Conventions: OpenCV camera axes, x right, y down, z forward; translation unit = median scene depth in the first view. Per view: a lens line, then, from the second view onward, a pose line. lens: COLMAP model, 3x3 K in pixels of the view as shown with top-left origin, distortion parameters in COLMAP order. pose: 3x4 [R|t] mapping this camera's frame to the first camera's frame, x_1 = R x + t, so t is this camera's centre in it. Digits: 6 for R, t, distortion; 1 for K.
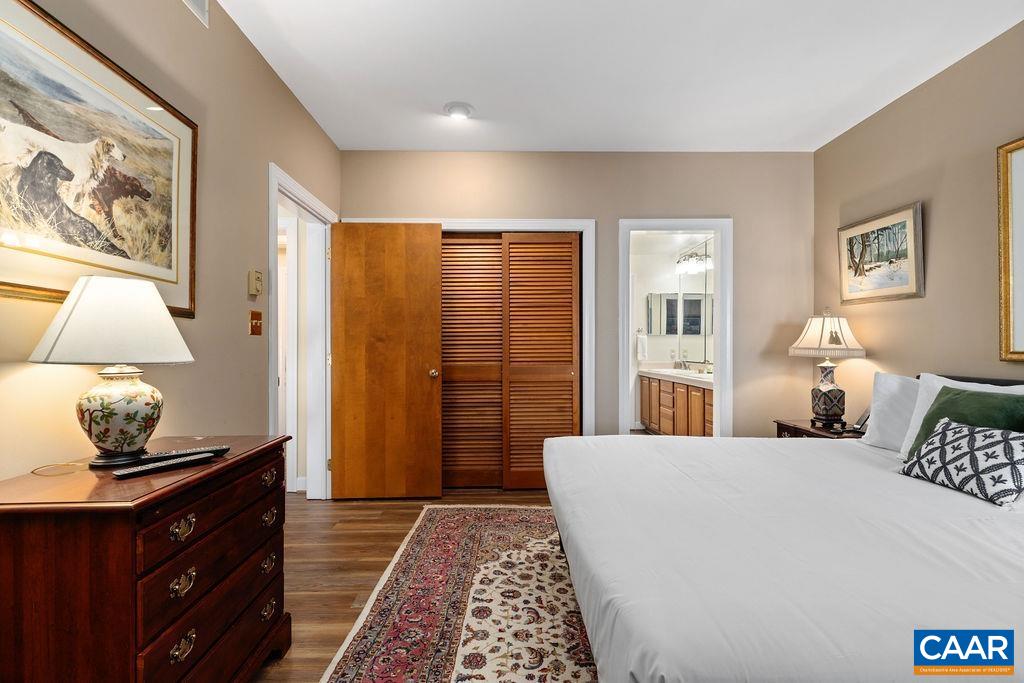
lens RADIAL K [[456.6, 0, 514.9], [0, 456.6, 342.4], [0, 0, 1]] dist [0.001458, -0.000950]
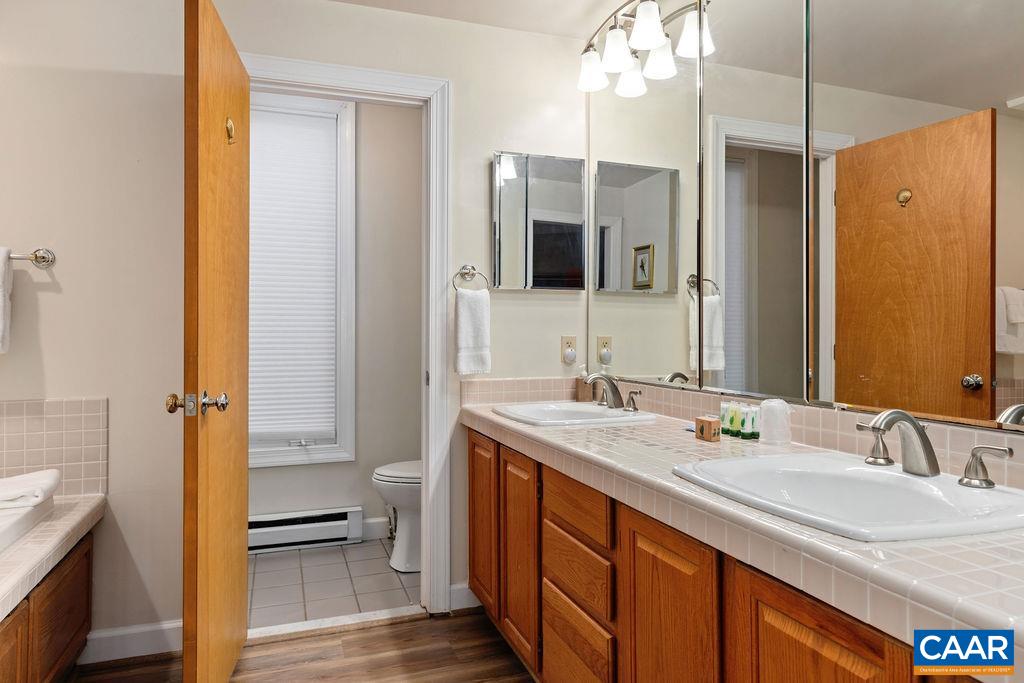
lens RADIAL K [[655.6, 0, 512.0], [0, 655.6, 336.3], [0, 0, 1]] dist [-0.000495, -0.000027]
pose [[0.948976, -0.001508, 0.315344, 0.170398], [-0.003001, 0.999900, 0.013813, 0.008315], [-0.315334, -0.014055, 0.948877, 0.596672]]
